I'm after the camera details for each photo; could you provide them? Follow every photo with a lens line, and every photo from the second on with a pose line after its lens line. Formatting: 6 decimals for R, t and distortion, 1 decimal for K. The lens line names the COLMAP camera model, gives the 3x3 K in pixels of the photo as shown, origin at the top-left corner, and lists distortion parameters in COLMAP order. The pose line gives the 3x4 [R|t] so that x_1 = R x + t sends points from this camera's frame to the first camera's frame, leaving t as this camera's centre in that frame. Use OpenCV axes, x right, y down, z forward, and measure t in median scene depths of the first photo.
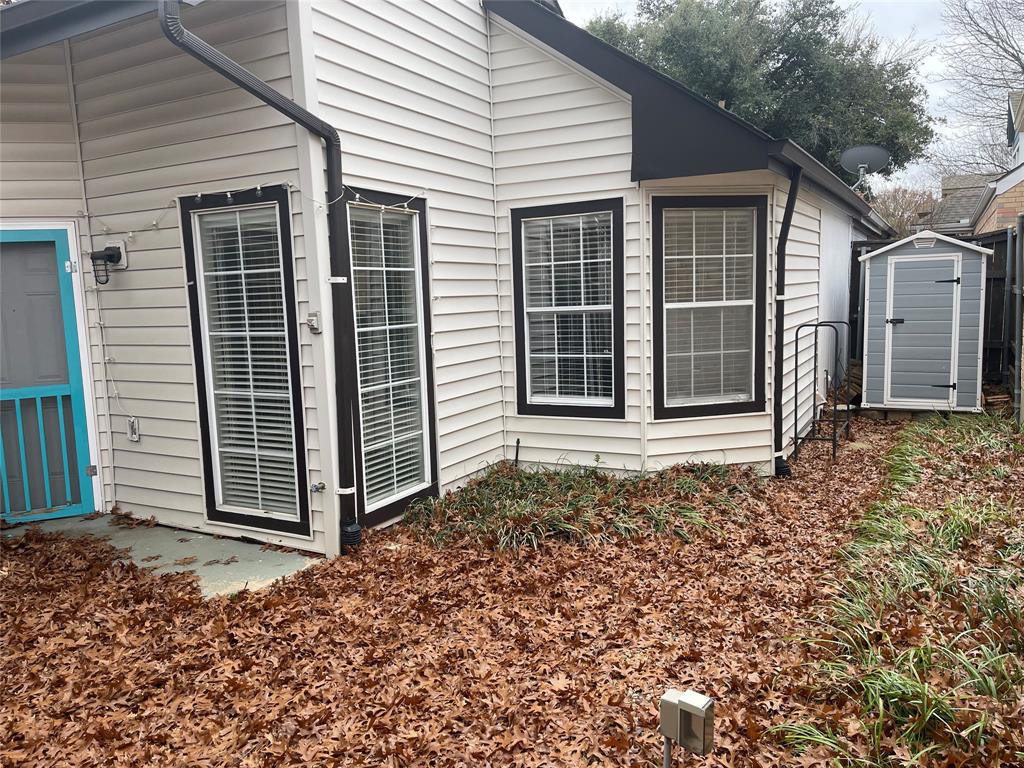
lens RADIAL K [[770.8, 0, 521.4], [0, 770.8, 386.0], [0, 0, 1]] dist [0.066222, -0.076039]
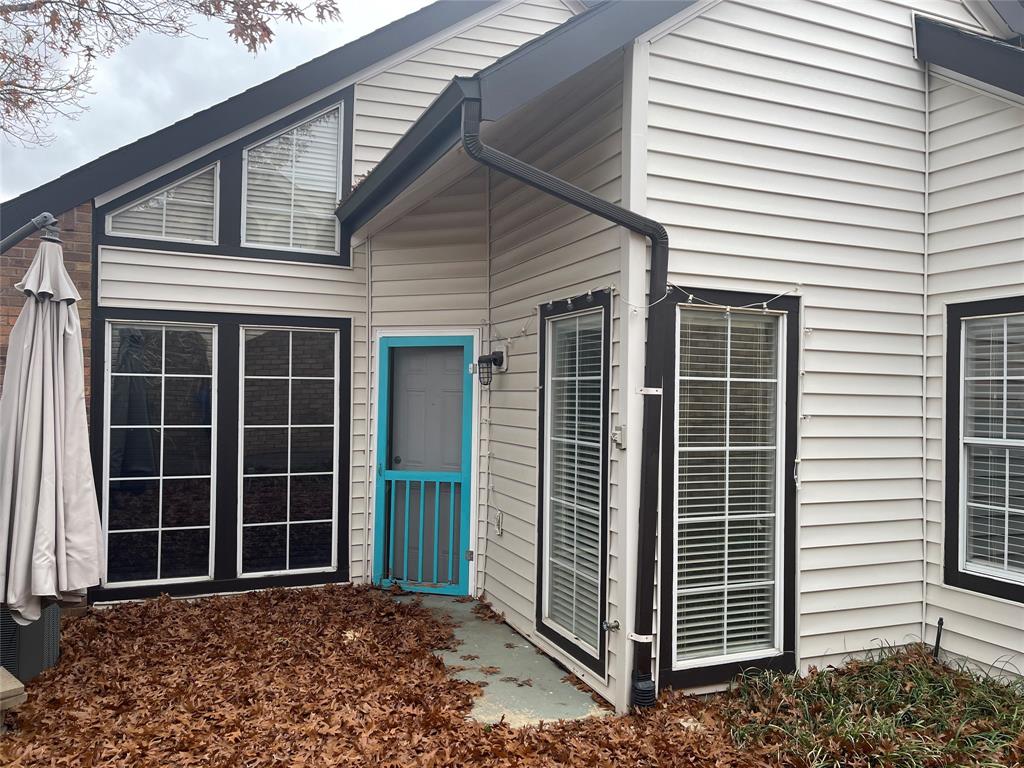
lens RADIAL K [[770.8, 0, 513.4], [0, 770.8, 383.0], [0, 0, 1]] dist [0.066222, -0.076039]
pose [[0.769916, 0.038391, -0.636989, 0.180063], [-0.120973, 0.988869, -0.086619, -0.045536], [0.626573, 0.143748, 0.765991, 0.204043]]
